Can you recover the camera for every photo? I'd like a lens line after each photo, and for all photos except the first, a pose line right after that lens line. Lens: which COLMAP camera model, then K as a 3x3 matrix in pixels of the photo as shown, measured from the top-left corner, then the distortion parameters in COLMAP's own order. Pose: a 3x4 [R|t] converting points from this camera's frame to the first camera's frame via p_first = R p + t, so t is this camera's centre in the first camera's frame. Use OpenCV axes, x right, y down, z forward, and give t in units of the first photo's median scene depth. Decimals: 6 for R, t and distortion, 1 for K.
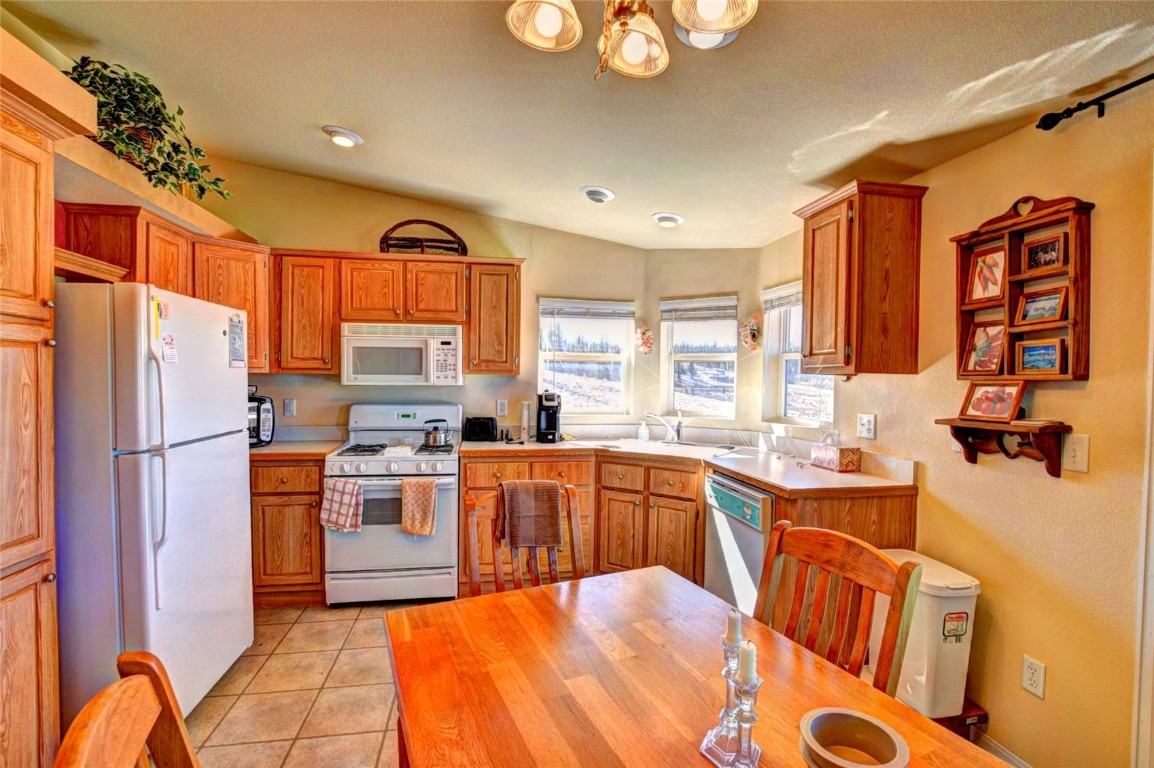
lens RADIAL K [[507.9, 0, 568.0], [0, 507.9, 388.2], [0, 0, 1]] dist [-0.024129, -0.000840]
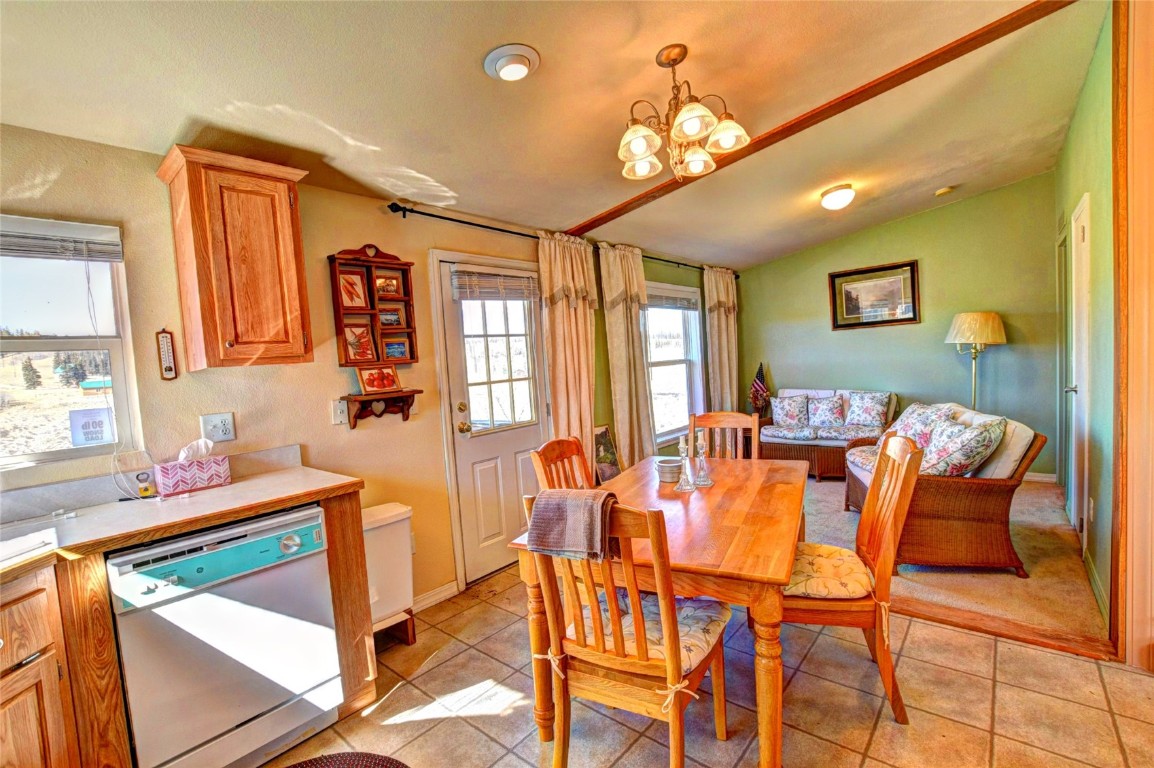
lens RADIAL K [[507.9, 0, 581.5], [0, 507.9, 390.0], [0, 0, 1]] dist [-0.024129, -0.000840]
pose [[-0.642348, -0.018561, 0.766188, -0.659036], [0.073609, 0.993591, 0.085782, -0.025635], [-0.762870, 0.111500, -0.636865, 1.472655]]
